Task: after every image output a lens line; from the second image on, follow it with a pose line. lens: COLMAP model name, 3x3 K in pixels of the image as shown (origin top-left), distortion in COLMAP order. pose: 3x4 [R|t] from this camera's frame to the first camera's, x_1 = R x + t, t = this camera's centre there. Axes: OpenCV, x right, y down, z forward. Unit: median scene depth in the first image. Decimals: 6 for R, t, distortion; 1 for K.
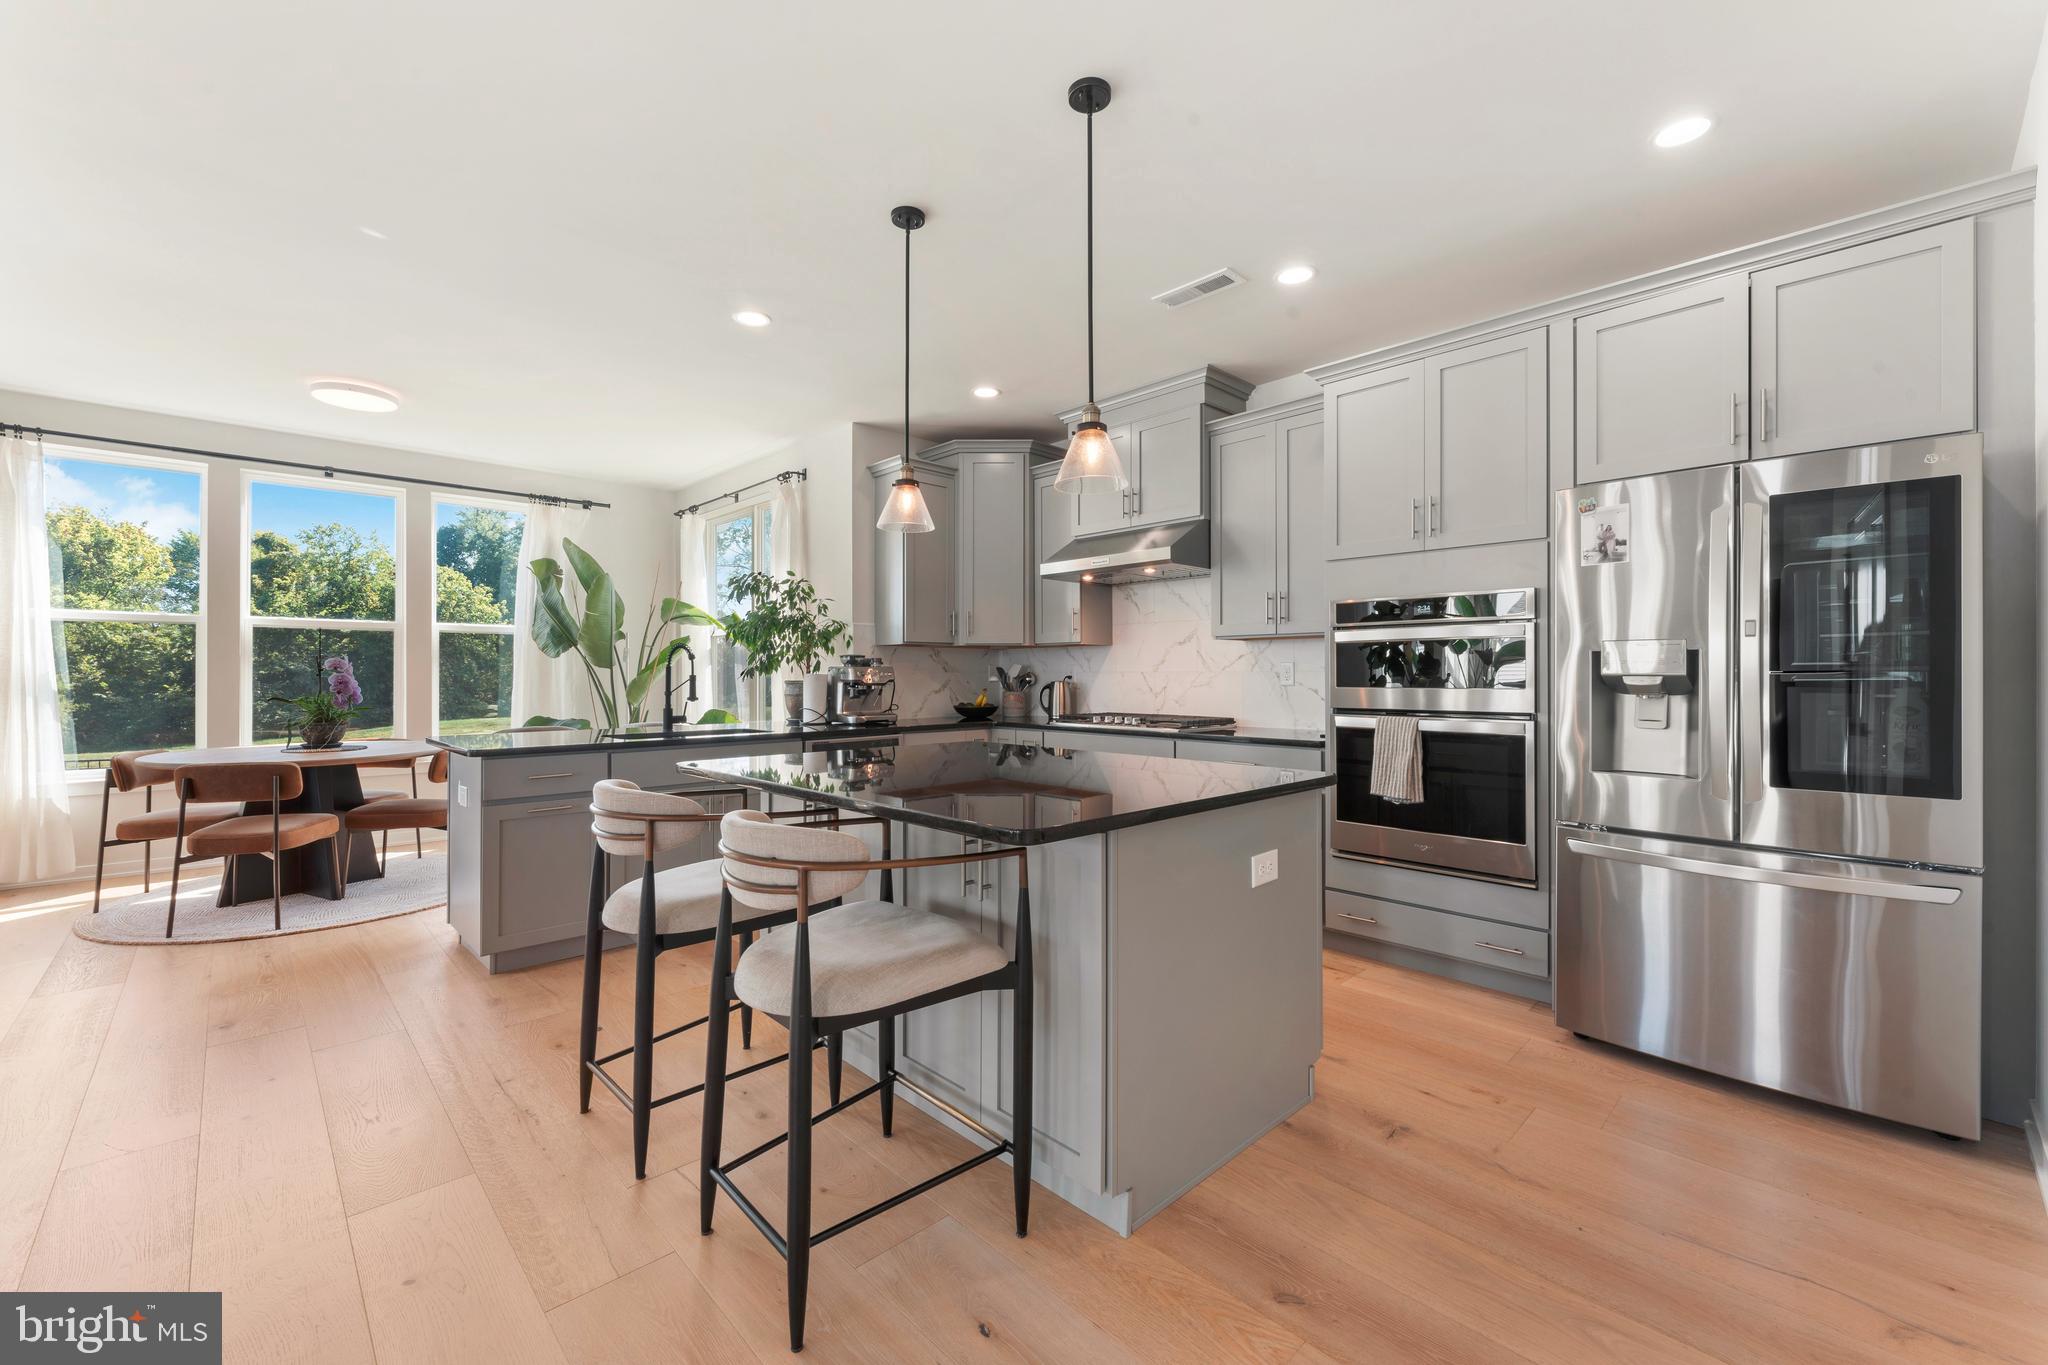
lens RADIAL K [[830.1, 0, 1027.2], [0, 830.1, 676.4], [0, 0, 1]] dist [-0.000566, -0.000775]
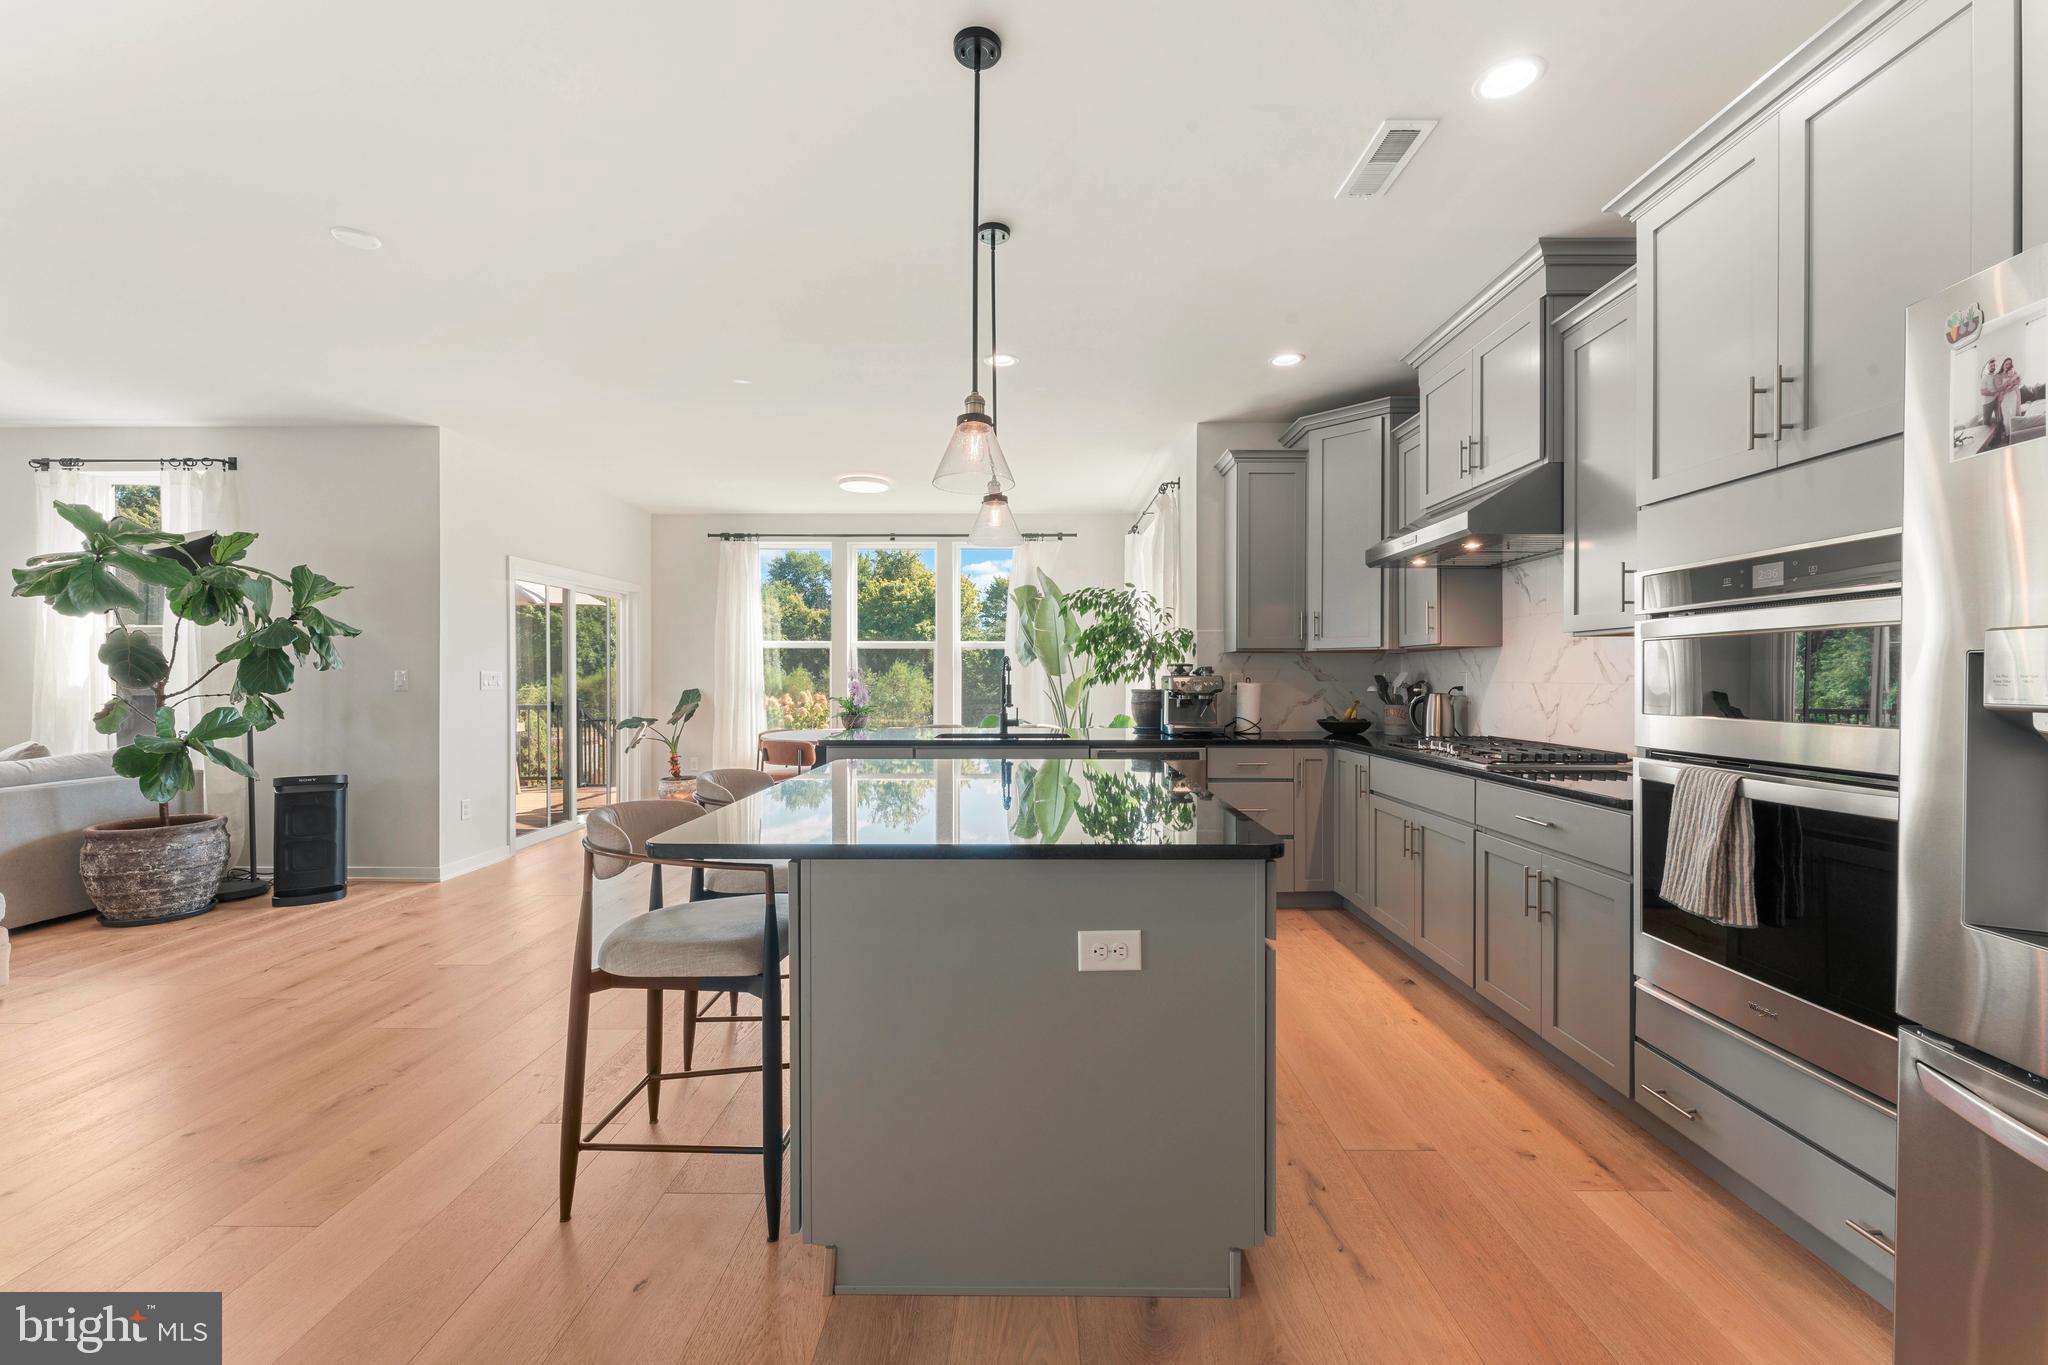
lens RADIAL K [[822.2, 0, 1028.2], [0, 822.2, 686.5], [0, 0, 1]] dist [-0.000290, -0.000202]
pose [[0.713945, 0.008800, -0.700146, 0.372819], [-0.002003, 0.999943, 0.010526, -0.009672], [0.700199, -0.006112, 0.713922, 0.200361]]
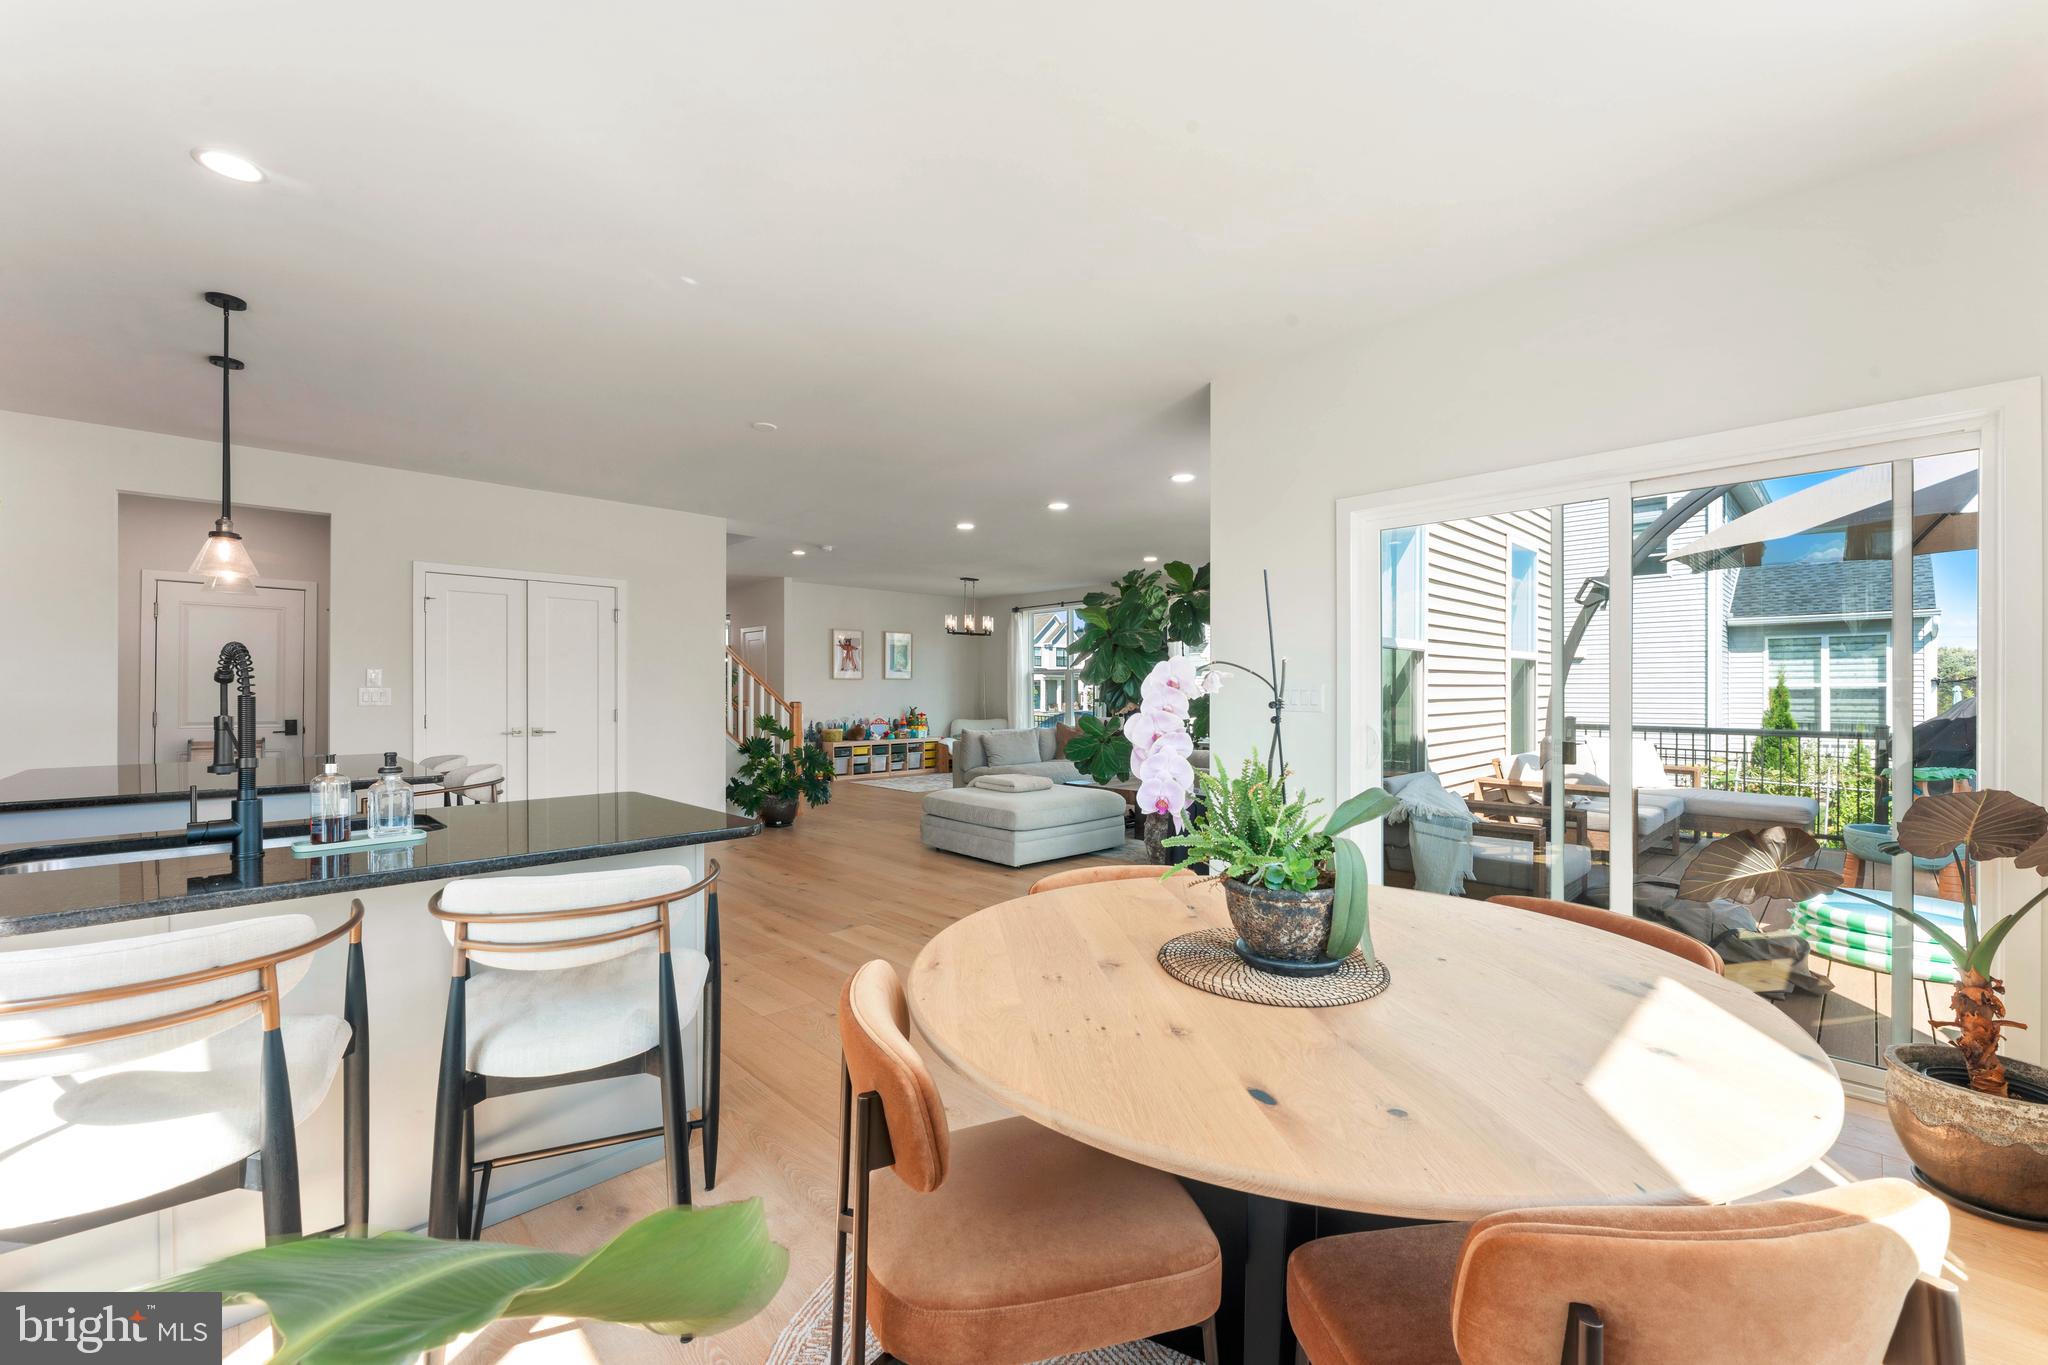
lens RADIAL K [[818.2, 0, 1030.2], [0, 818.2, 677.0], [0, 0, 1]] dist [0.001310, 0.000015]
pose [[-0.999953, 0.003094, -0.009230, -0.781299], [0.003203, 0.999925, -0.011792, -0.016536], [0.009192, -0.011821, -0.999888, 1.355078]]
